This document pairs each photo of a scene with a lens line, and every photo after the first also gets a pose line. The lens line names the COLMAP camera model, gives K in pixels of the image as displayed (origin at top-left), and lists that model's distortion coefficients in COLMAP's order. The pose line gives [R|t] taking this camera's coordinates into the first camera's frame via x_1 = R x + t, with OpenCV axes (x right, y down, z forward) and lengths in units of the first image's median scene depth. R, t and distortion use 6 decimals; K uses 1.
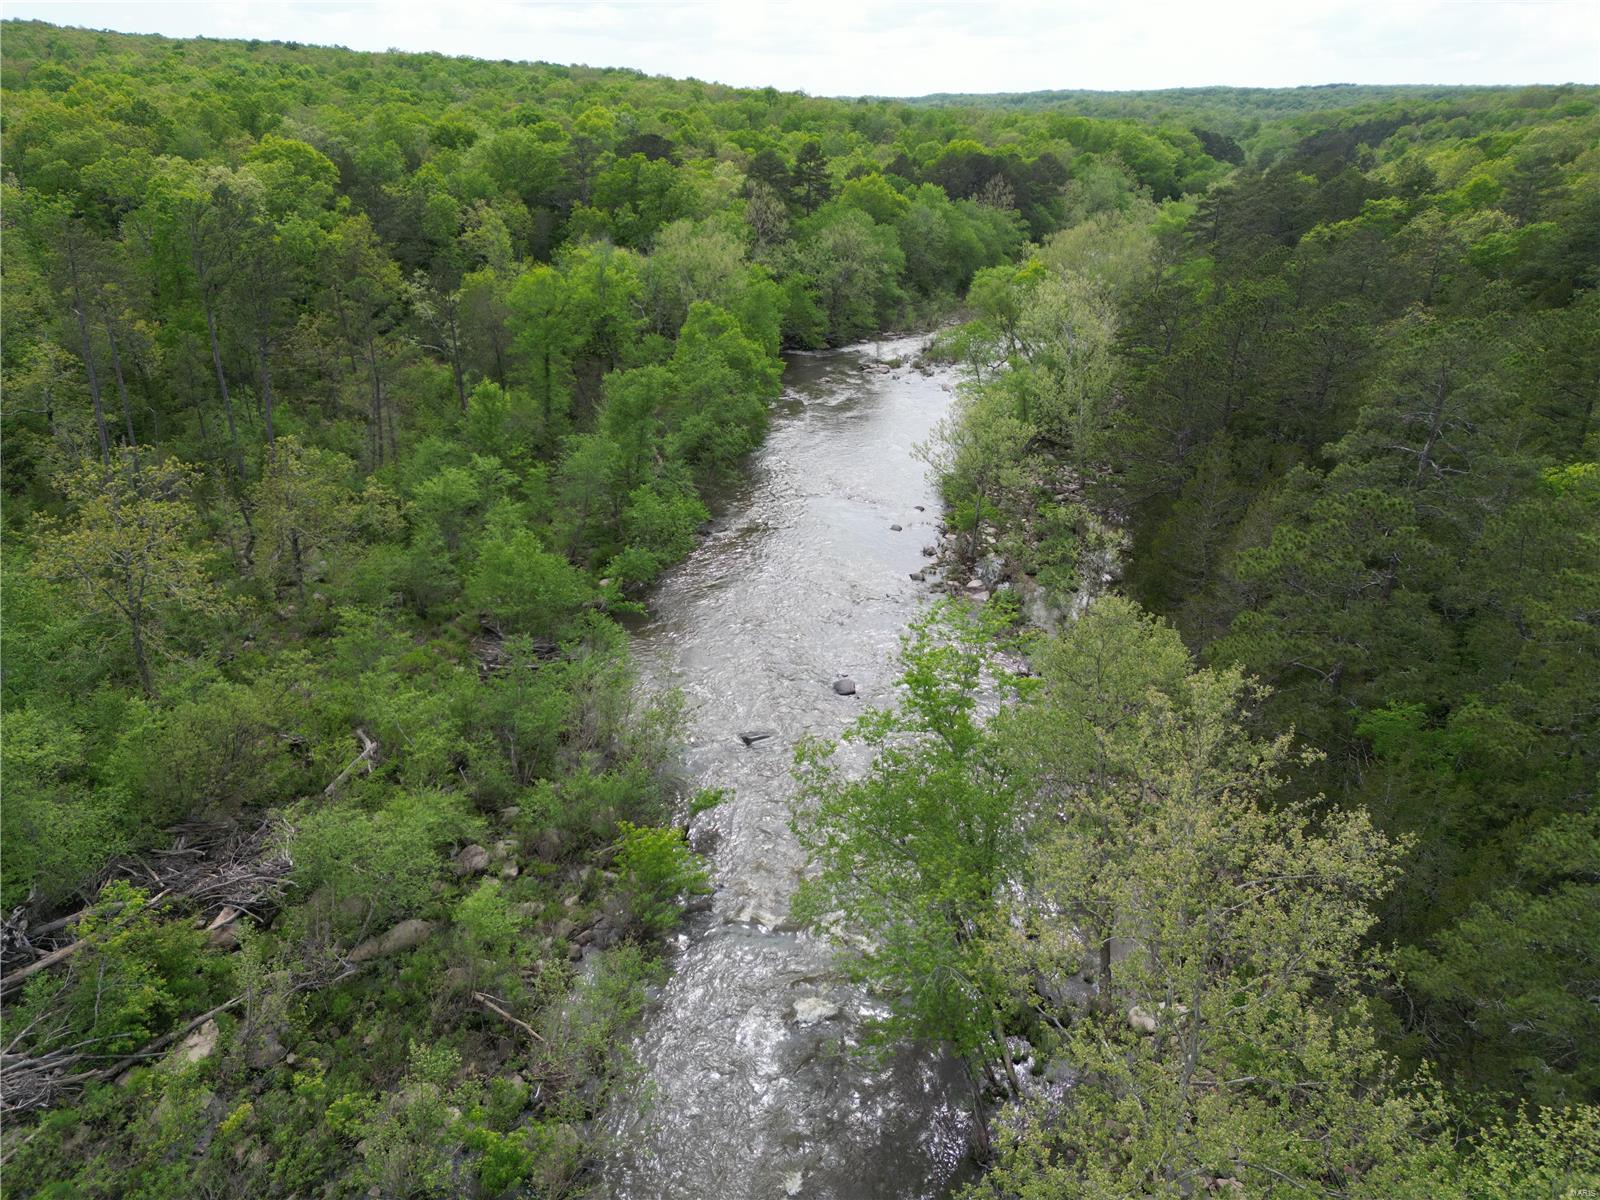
lens RADIAL K [[1090.8, 0, 800.0], [0, 1090.8, 600.0], [0, 0, 1]] dist [0.049601, -0.037727]
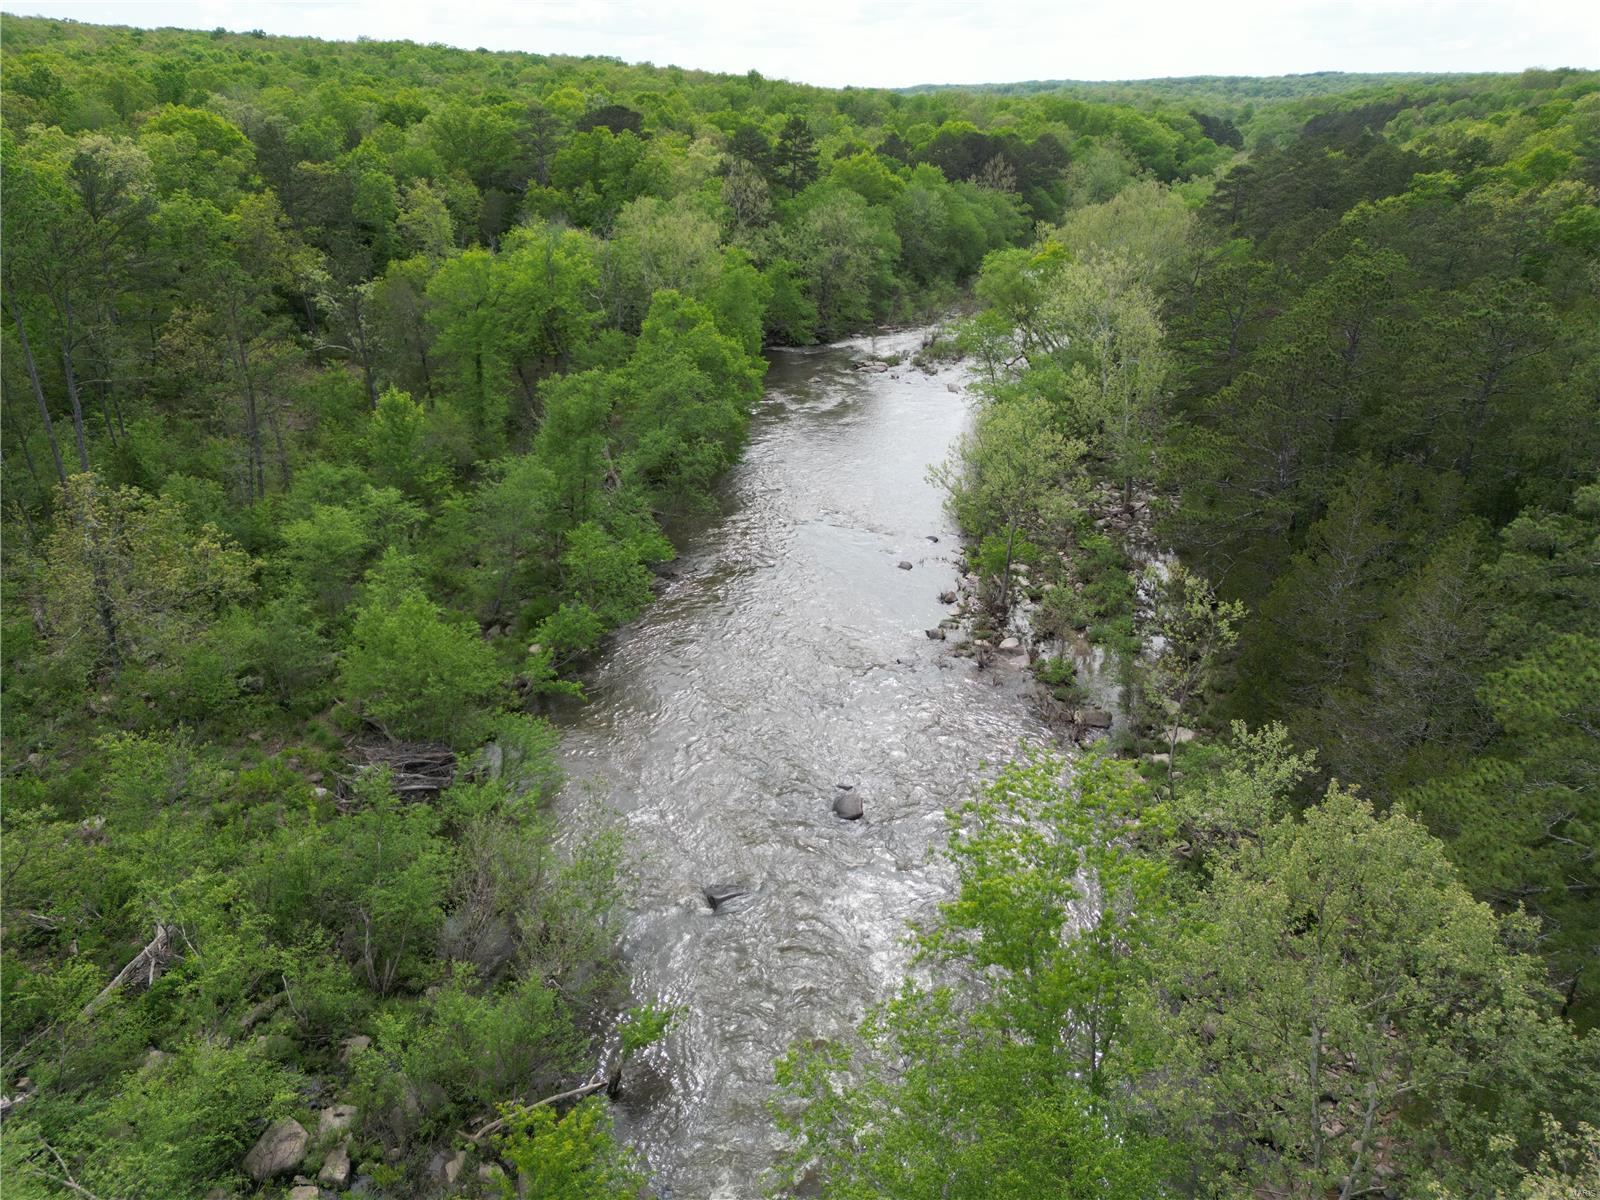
lens RADIAL K [[1090.8, 0, 800.0], [0, 1090.8, 600.0], [0, 0, 1]] dist [0.049601, -0.037727]
pose [[0.999905, -0.010477, 0.008931, 0.001362], [0.010434, 0.999934, 0.004868, -0.027323], [-0.008982, -0.004775, 0.999948, 0.113059]]
